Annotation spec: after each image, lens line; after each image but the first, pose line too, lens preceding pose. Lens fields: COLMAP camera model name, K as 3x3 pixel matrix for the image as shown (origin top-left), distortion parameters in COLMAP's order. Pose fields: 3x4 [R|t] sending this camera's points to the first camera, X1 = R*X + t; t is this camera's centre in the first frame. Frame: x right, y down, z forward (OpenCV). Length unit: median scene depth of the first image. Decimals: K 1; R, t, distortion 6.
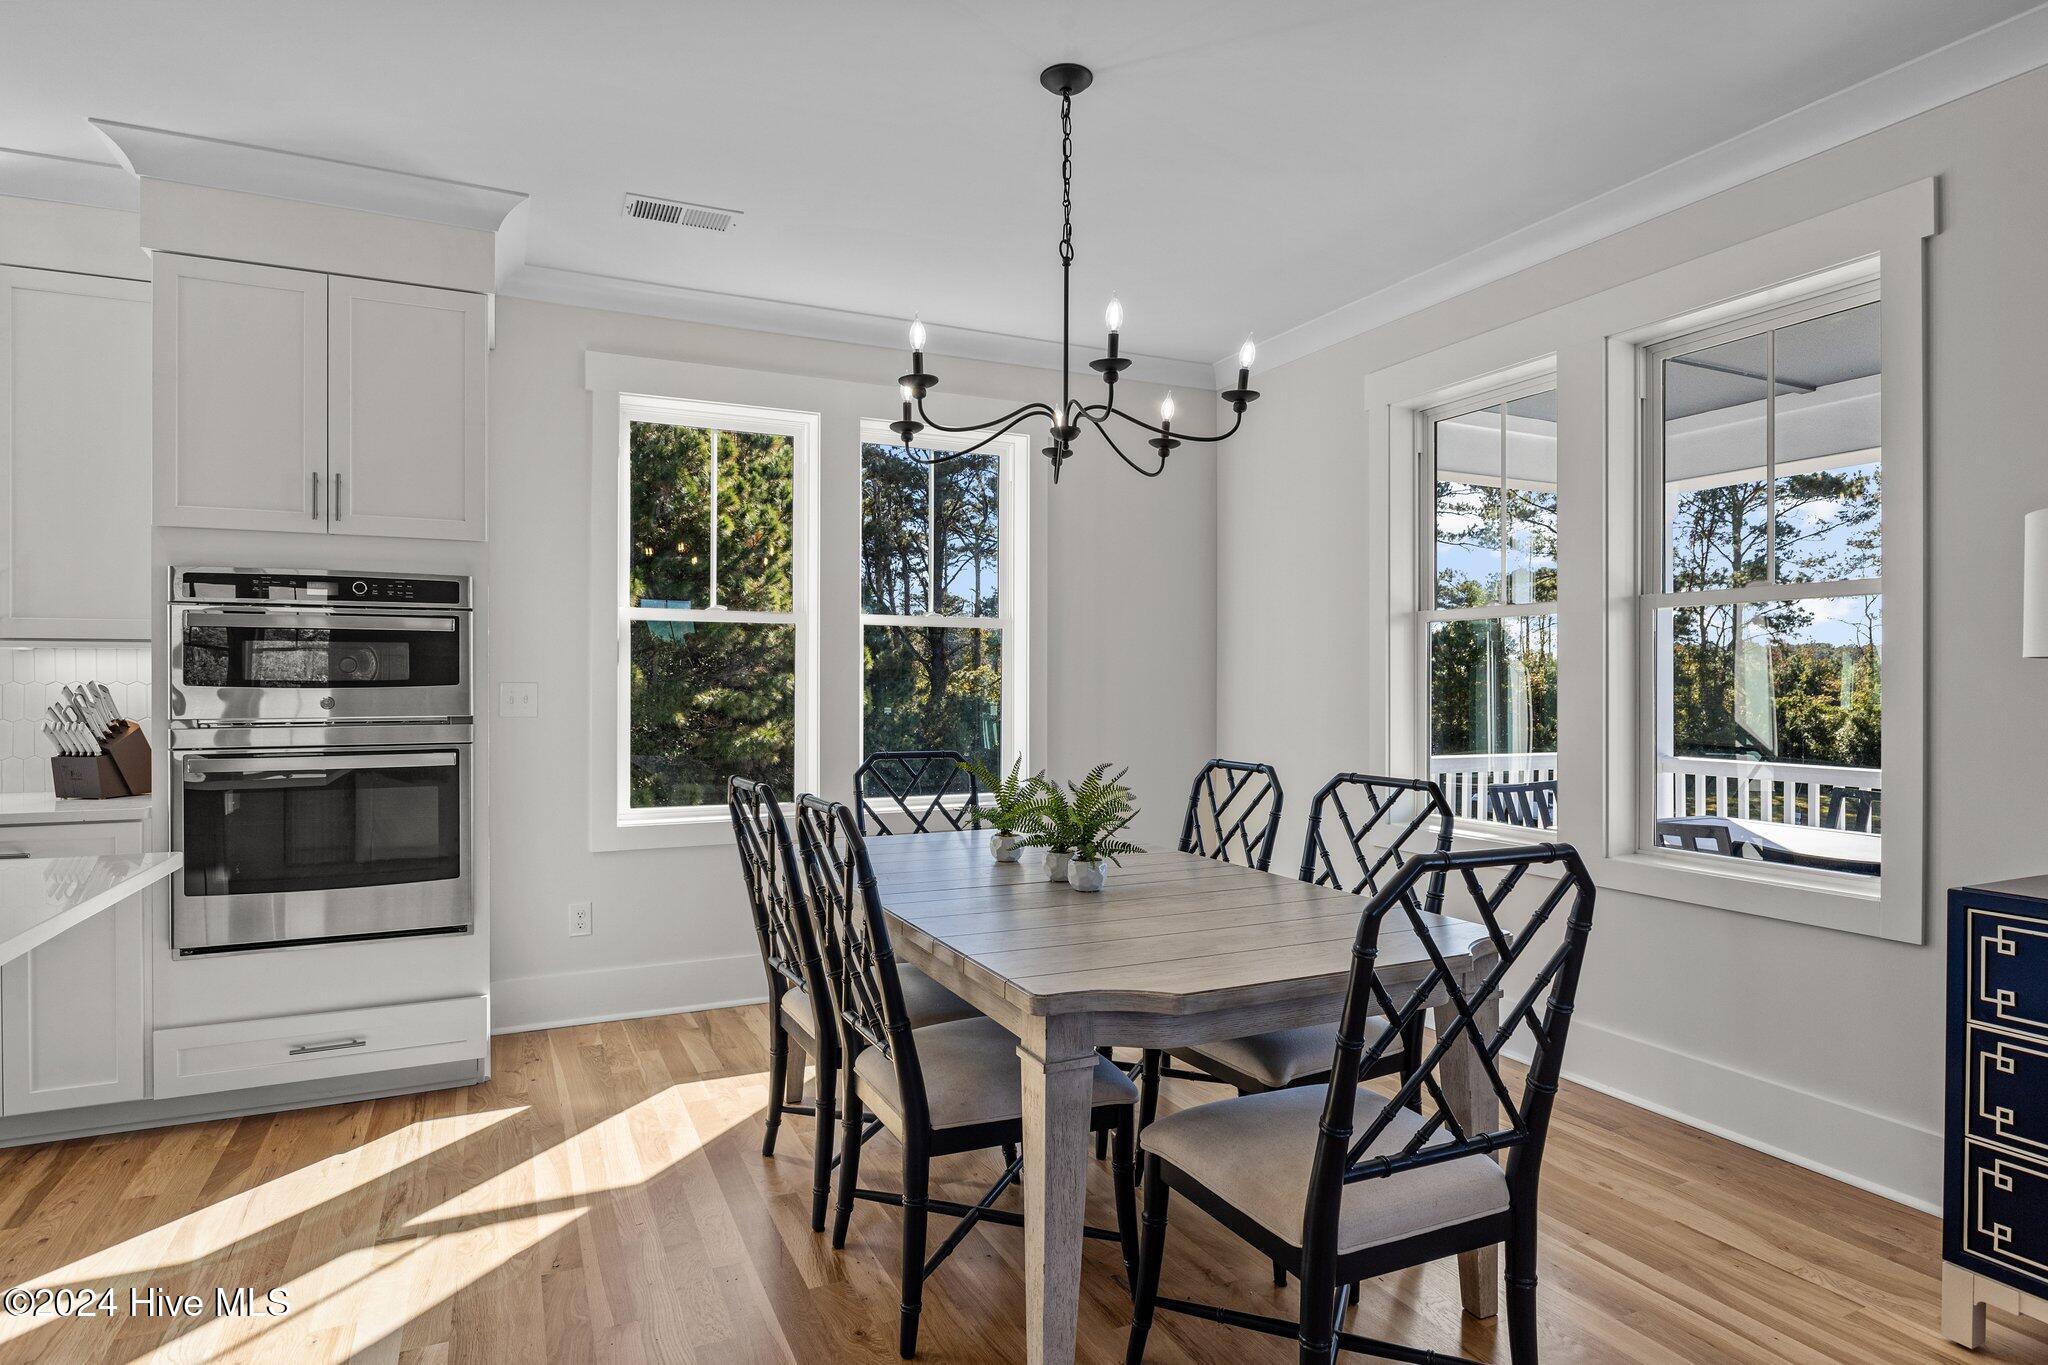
lens RADIAL K [[1111.0, 0, 1025.4], [0, 1111.0, 688.8], [0, 0, 1]] dist [-0.009592, -0.000891]
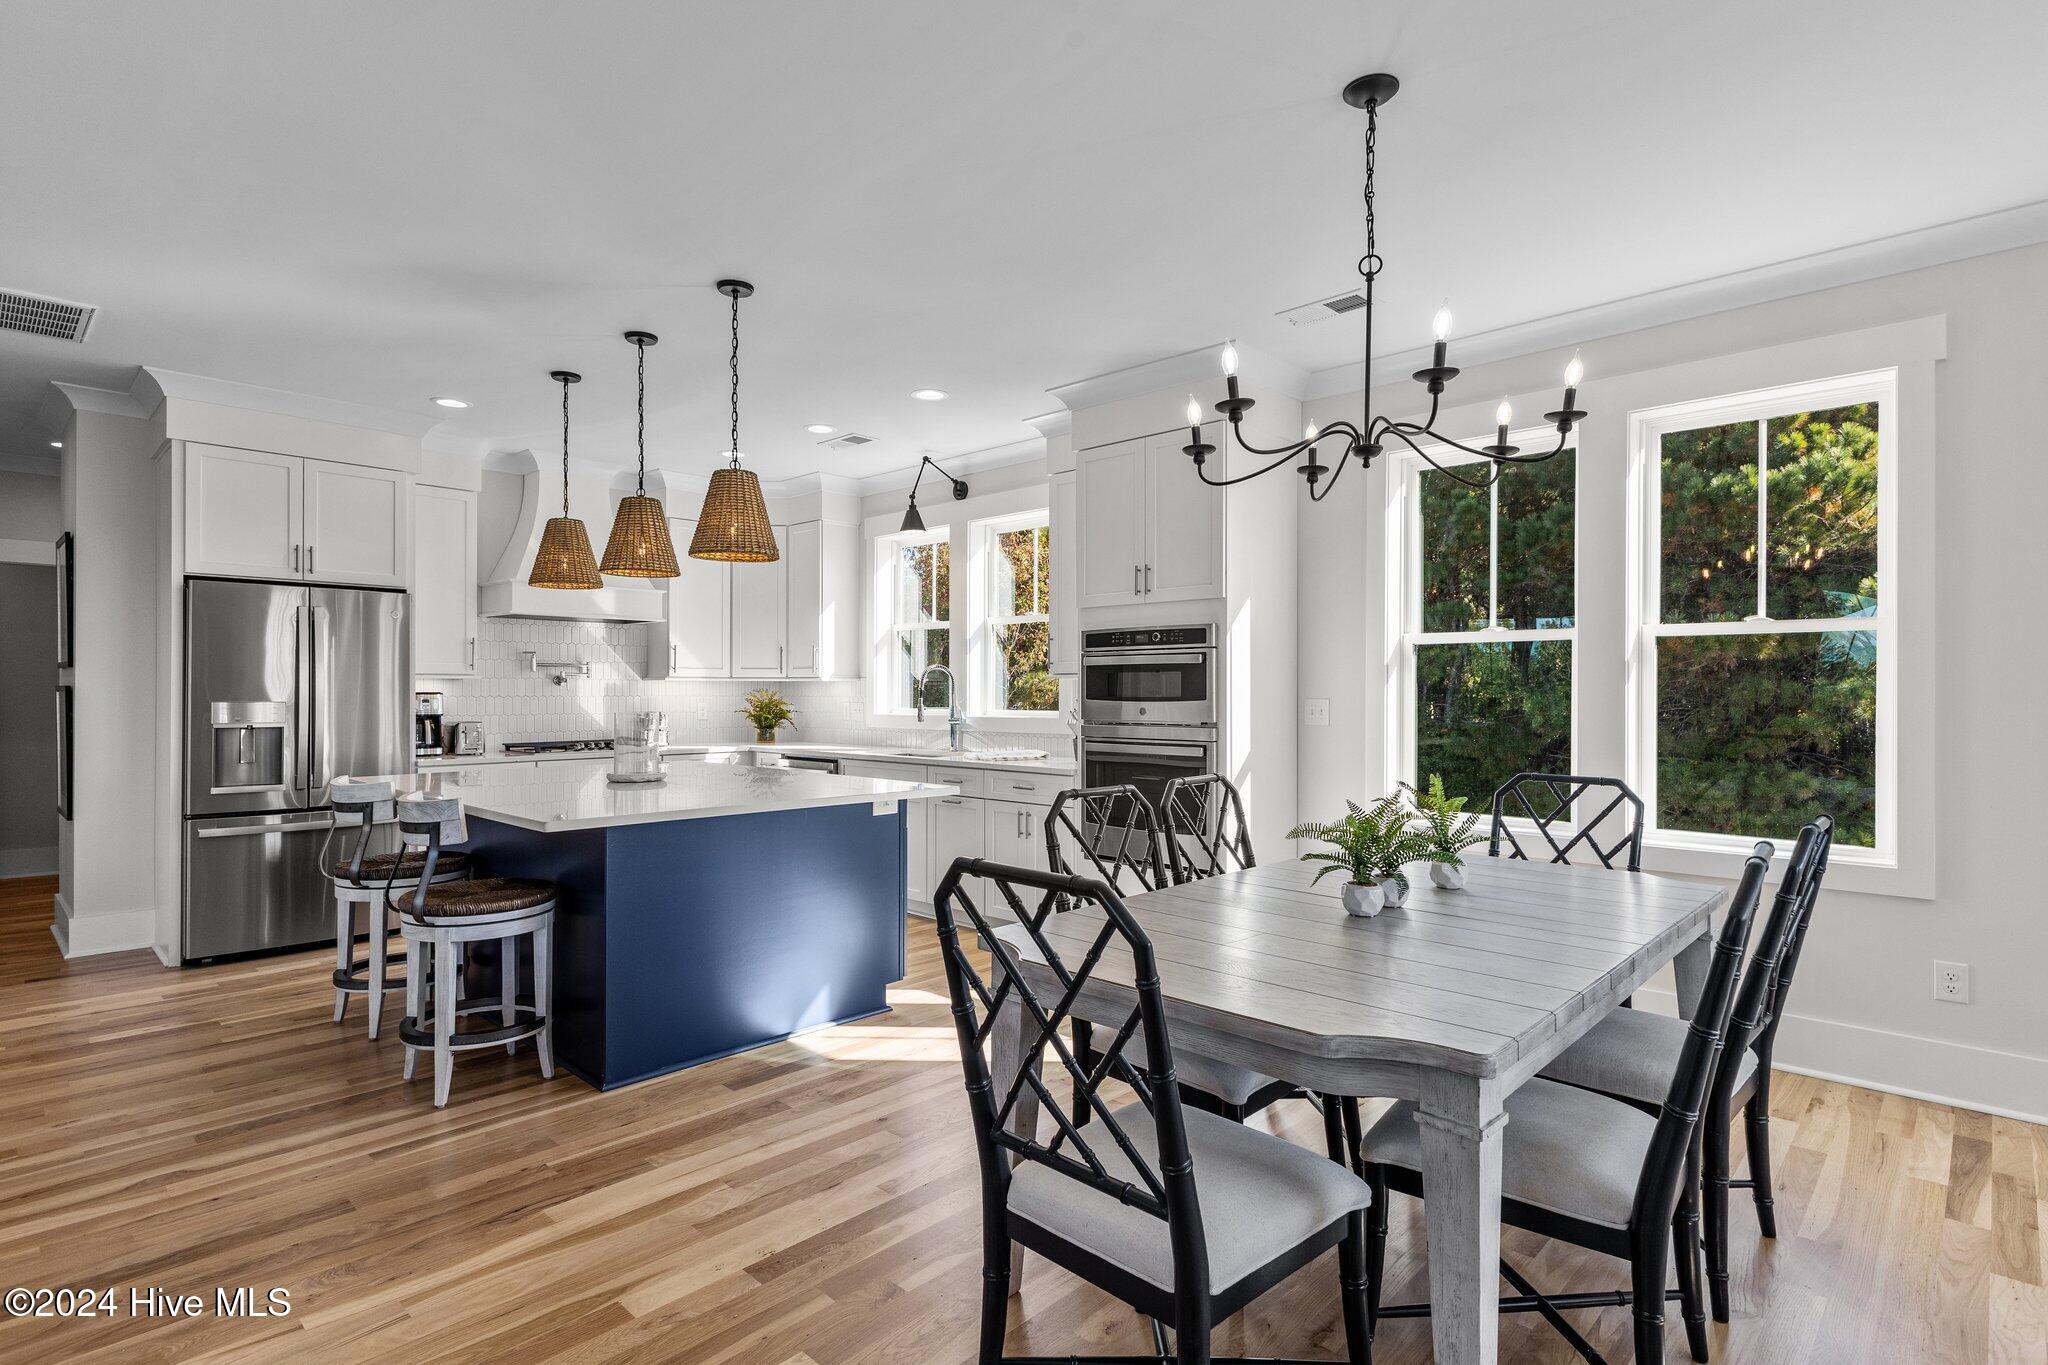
lens RADIAL K [[1020.9, 0, 1027.1], [0, 1020.9, 692.8], [0, 0, 1]] dist [0.000956, 0.000473]
pose [[0.357098, 0.000756, -0.934067, 0.640403], [-0.007450, 0.999970, -0.002039, -0.009216], [0.934037, 0.007687, 0.357093, 0.324420]]
